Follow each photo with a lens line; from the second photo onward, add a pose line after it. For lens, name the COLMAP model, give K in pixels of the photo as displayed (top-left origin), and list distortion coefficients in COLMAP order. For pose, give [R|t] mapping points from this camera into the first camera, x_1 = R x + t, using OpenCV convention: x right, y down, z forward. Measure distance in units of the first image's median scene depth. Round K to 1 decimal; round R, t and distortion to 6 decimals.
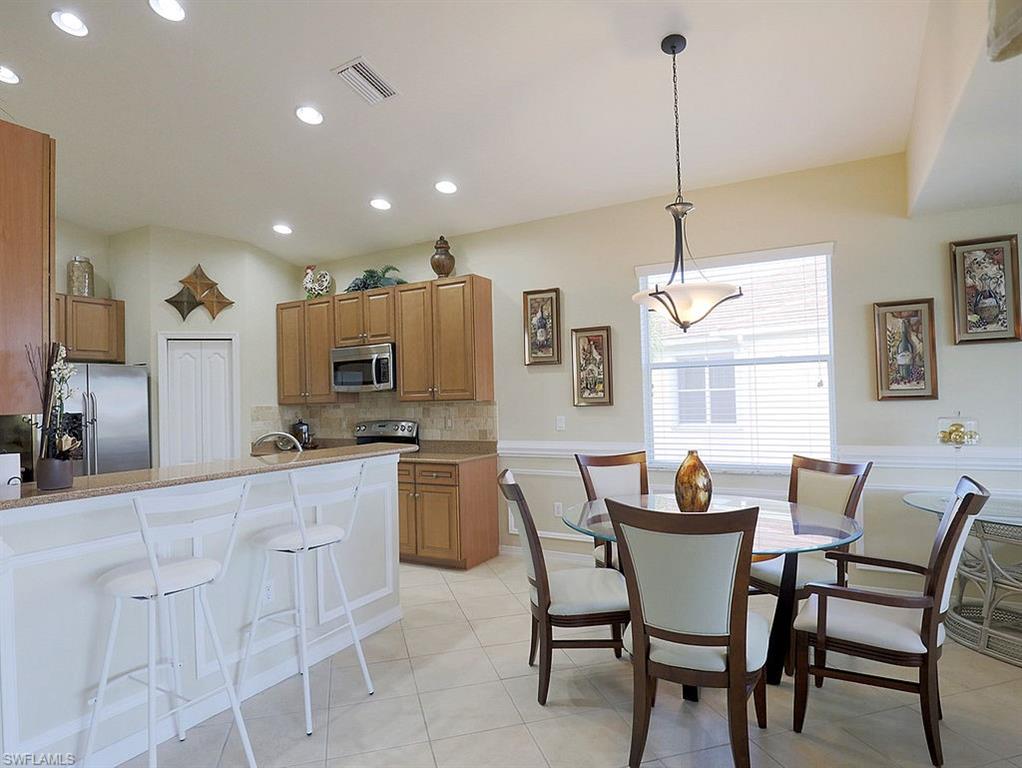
lens RADIAL K [[582.1, 0, 494.3], [0, 582.1, 383.2], [0, 0, 1]] dist [-0.031010, 0.002589]
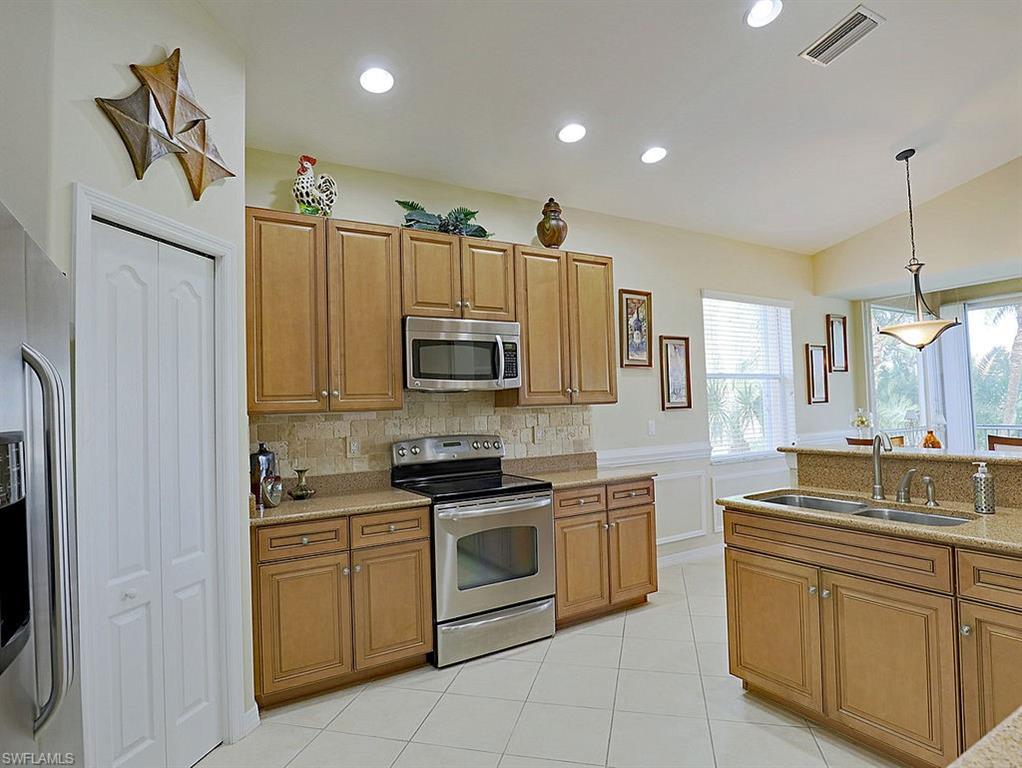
lens RADIAL K [[561.2, 0, 508.3], [0, 561.2, 381.8], [0, 0, 1]] dist [-0.040830, 0.008541]
pose [[0.487212, 0.047414, 0.871996, -0.841342], [-0.007347, 0.998712, -0.050199, 0.040271], [-0.873253, 0.018051, 0.486933, 0.742593]]
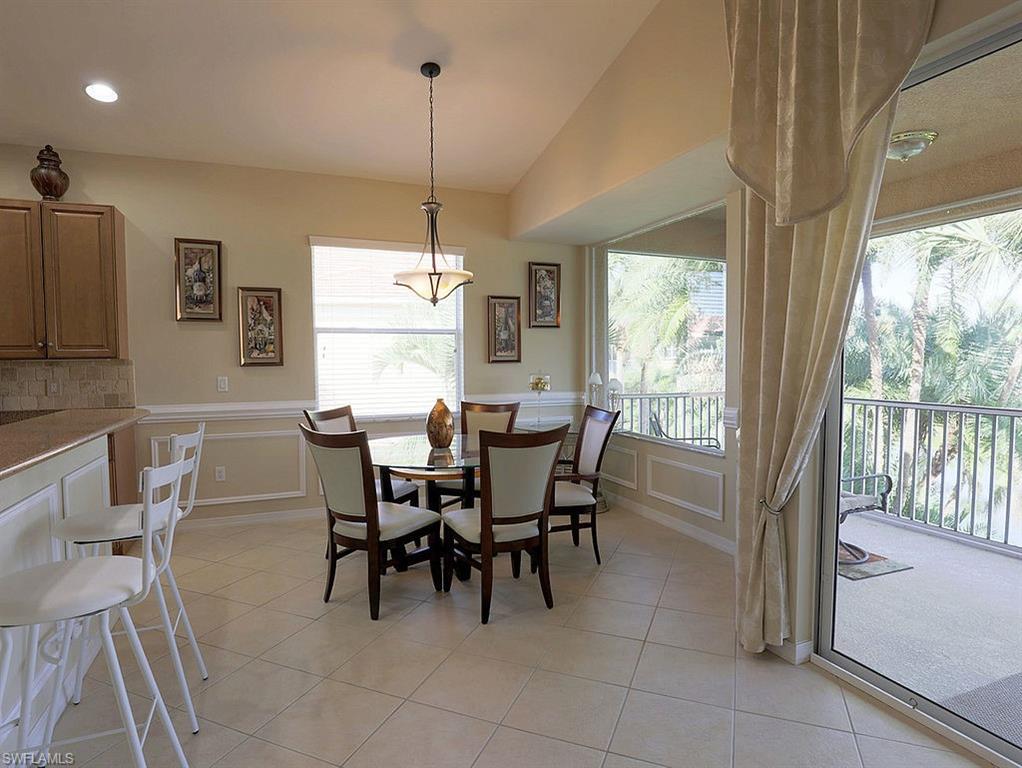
lens RADIAL K [[561.2, 0, 517.9], [0, 561.2, 381.7], [0, 0, 1]] dist [-0.040830, 0.008541]
pose [[0.611823, -0.014185, 0.790867, -0.309405], [-0.030197, 0.998691, 0.041274, 0.012426], [-0.790418, -0.049134, 0.610594, 0.057654]]
